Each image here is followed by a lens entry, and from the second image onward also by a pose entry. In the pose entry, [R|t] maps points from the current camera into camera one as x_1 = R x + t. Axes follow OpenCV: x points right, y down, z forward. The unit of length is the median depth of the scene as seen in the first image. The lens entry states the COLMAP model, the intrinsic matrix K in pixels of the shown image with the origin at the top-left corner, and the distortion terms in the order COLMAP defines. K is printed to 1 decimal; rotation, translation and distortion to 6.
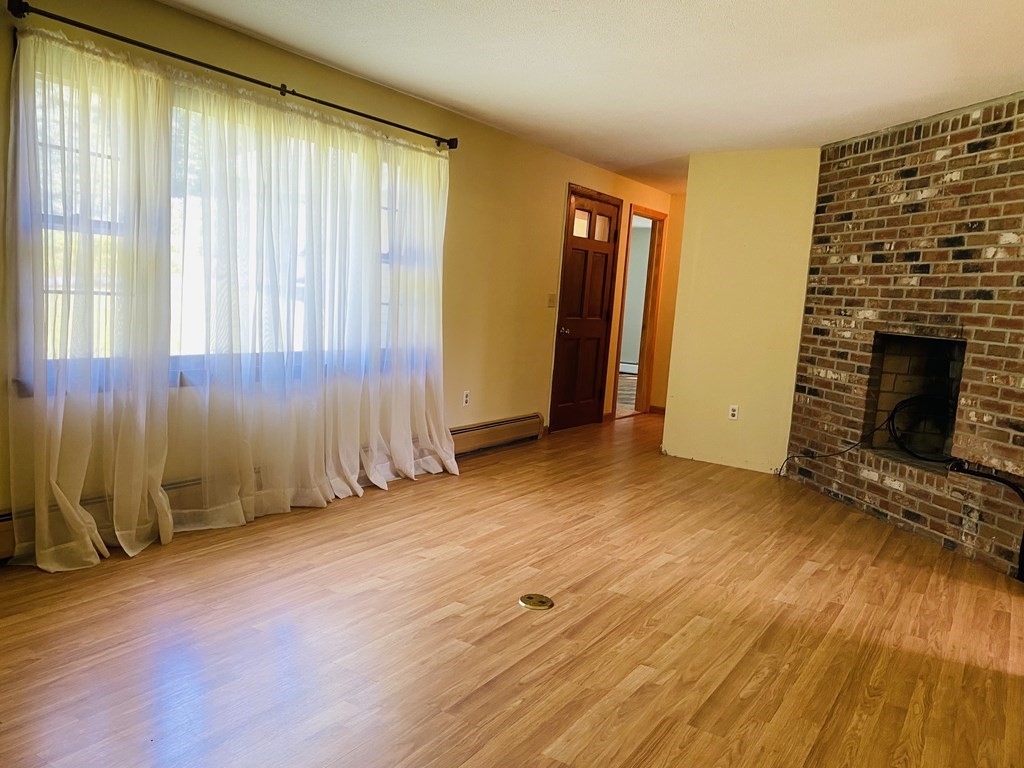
lens RADIAL K [[784.2, 0, 495.8], [0, 784.2, 395.0], [0, 0, 1]] dist [0.058396, -0.067752]
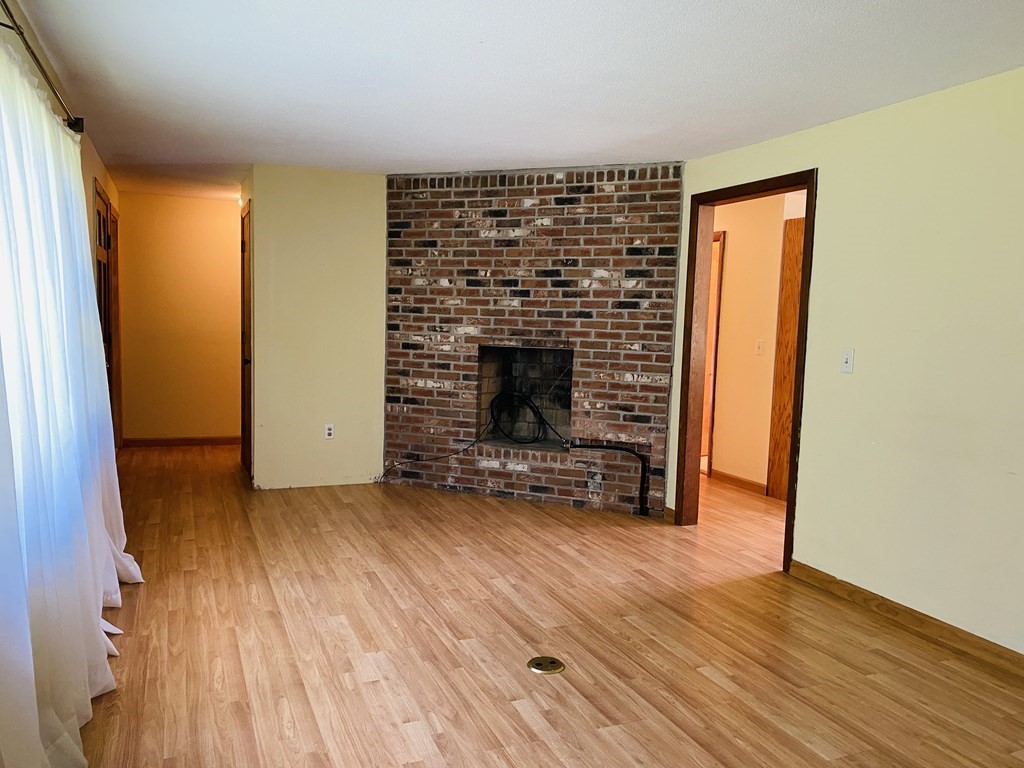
lens RADIAL K [[784.2, 0, 506.8], [0, 784.2, 399.0], [0, 0, 1]] dist [0.058396, -0.067752]
pose [[0.552246, -0.142302, 0.821447, -0.552823], [0.117999, 0.988747, 0.091955, -0.119797], [-0.825288, 0.046148, 0.562823, 0.359954]]
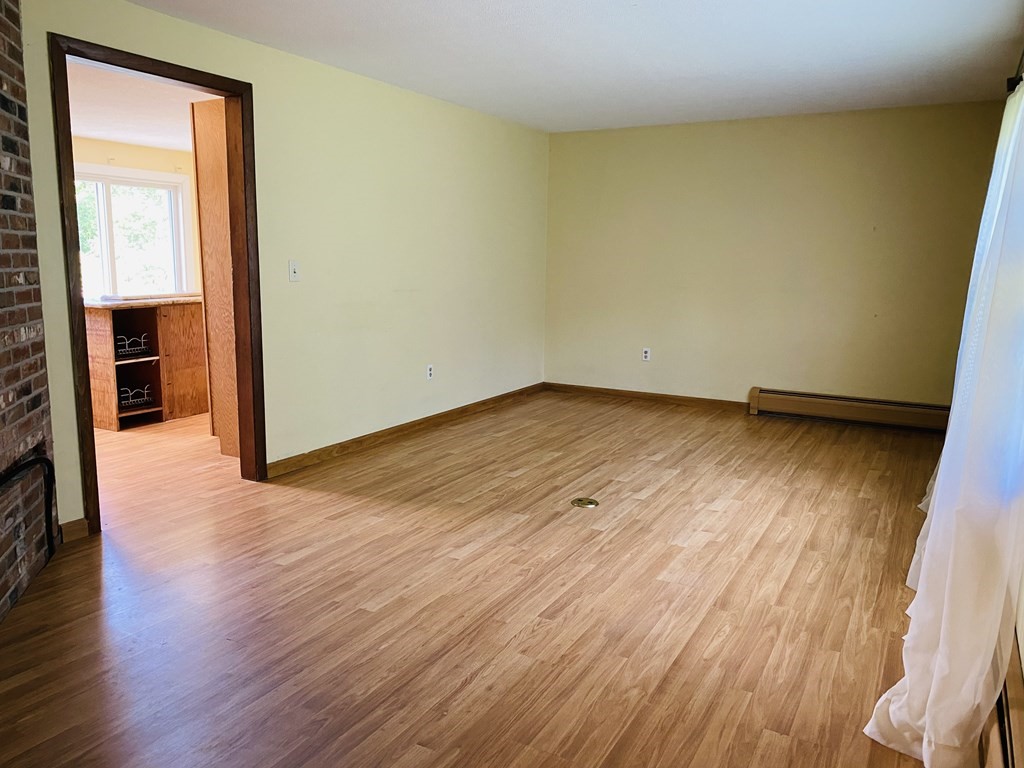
lens RADIAL K [[784.2, 0, 517.6], [0, 784.2, 377.2], [0, 0, 1]] dist [0.058396, -0.067752]
pose [[-0.992432, -0.066979, -0.102918, 0.235335], [-0.093186, 0.956626, 0.276012, -0.217293], [0.079967, 0.283514, -0.955628, 1.649735]]
